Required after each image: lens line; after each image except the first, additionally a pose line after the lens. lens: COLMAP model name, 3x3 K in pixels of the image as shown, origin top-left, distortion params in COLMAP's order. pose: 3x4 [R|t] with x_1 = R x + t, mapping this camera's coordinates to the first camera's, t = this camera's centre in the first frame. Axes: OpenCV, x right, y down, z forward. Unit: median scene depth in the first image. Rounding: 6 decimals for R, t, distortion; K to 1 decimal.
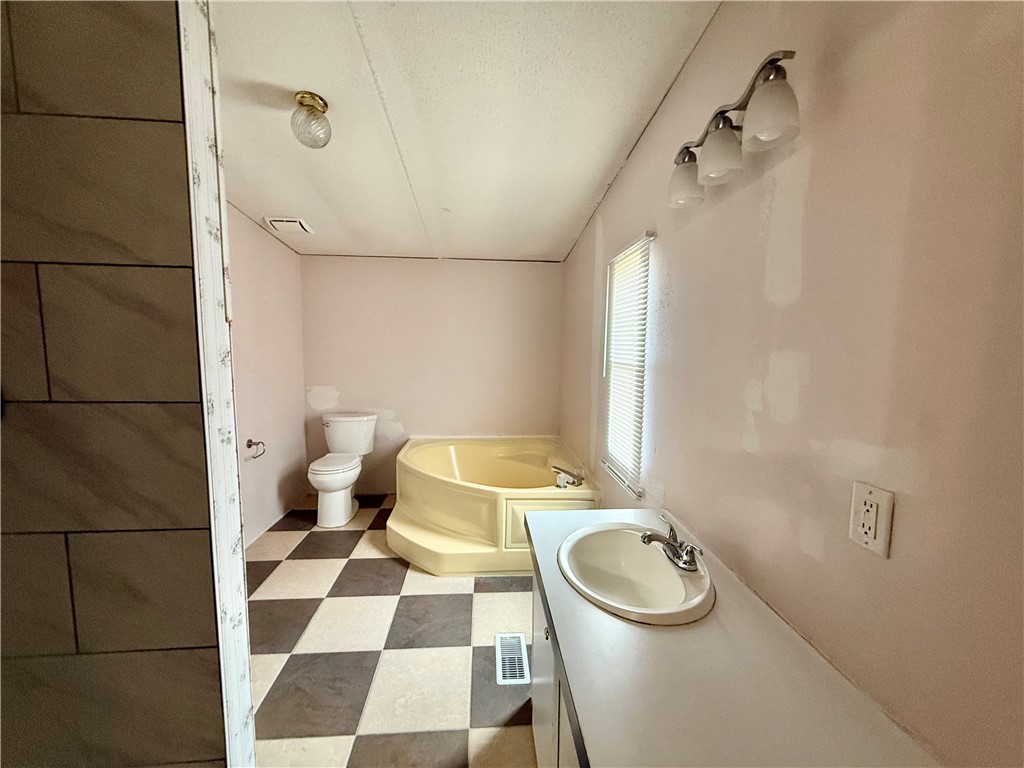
lens RADIAL K [[408.3, 0, 510.4], [0, 408.3, 384.7], [0, 0, 1]] dist [0.000682, 0.000099]
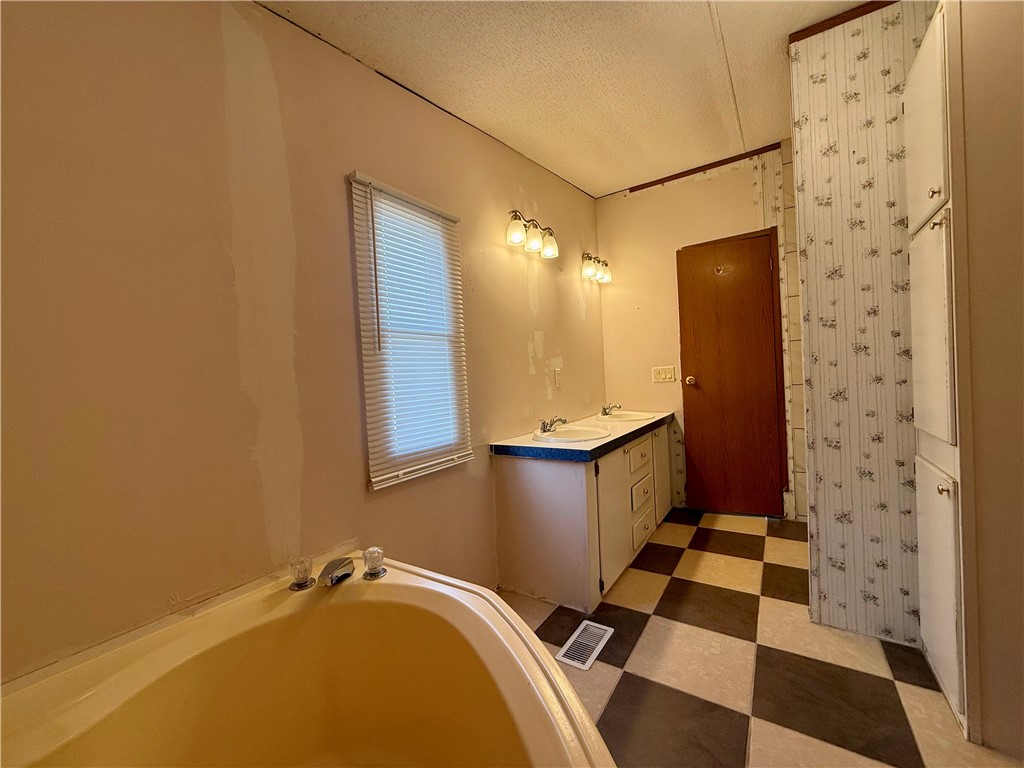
lens RADIAL K [[408.3, 0, 510.4], [0, 408.3, 384.7], [0, 0, 1]] dist [0.000682, 0.000099]
pose [[-0.792693, 0.018792, 0.609331, -0.359647], [0.103464, 0.989171, 0.104092, -0.013928], [-0.600777, 0.145557, -0.786053, 1.453323]]
